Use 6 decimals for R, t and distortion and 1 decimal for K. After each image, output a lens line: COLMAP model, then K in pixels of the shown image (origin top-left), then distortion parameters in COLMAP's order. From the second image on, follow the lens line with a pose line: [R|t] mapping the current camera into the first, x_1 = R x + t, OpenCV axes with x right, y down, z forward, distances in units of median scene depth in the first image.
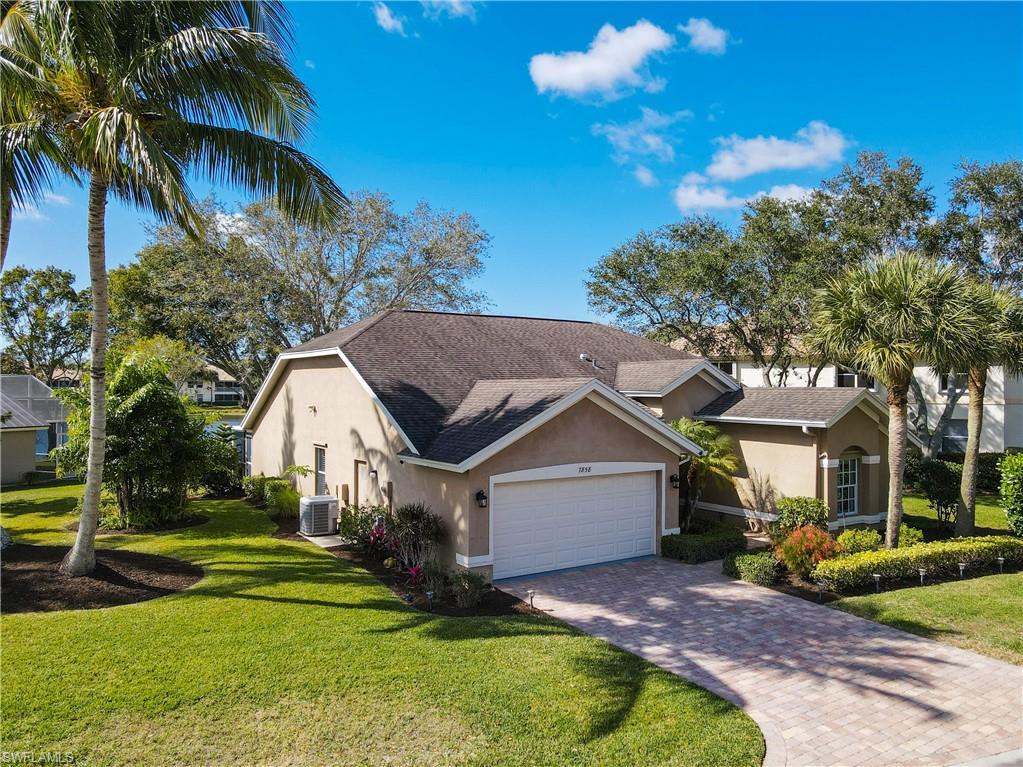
lens RADIAL K [[758.0, 0, 509.0], [0, 758.0, 385.4], [0, 0, 1]] dist [-0.006653, 0.003595]
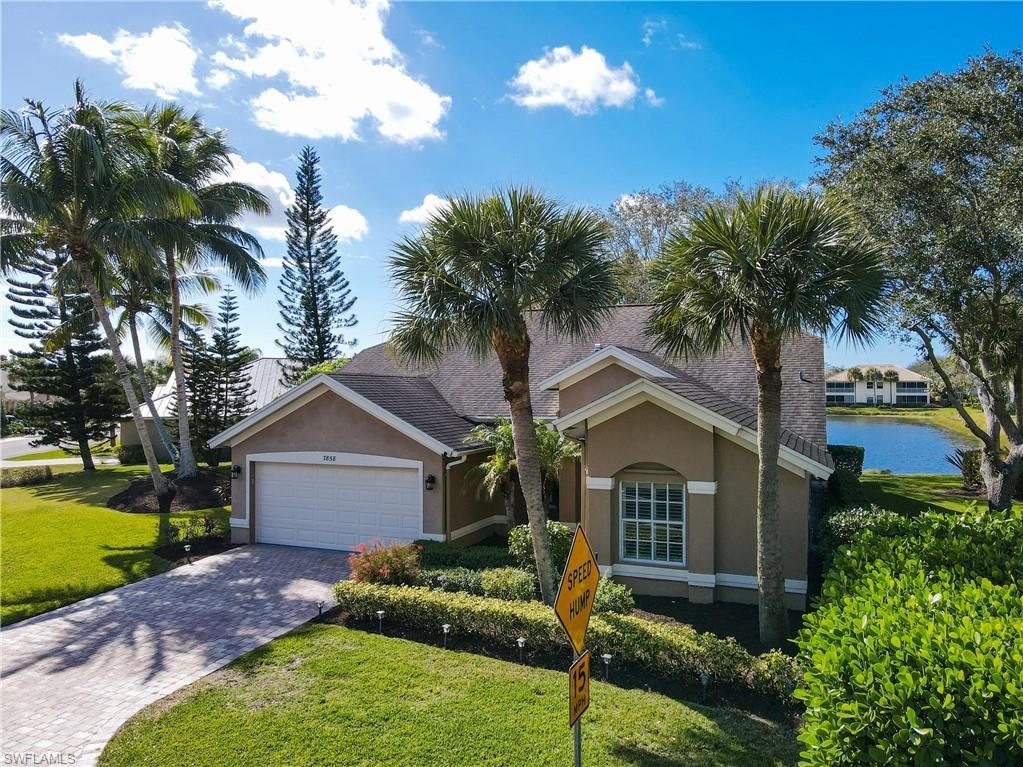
lens RADIAL K [[758.0, 0, 512.9], [0, 758.0, 384.3], [0, 0, 1]] dist [-0.006653, 0.003595]
pose [[0.597768, -0.001258, -0.801668, 1.083122], [-0.001479, 0.999995, -0.002673, 0.010123], [0.801668, 0.002784, 0.597764, 0.563265]]
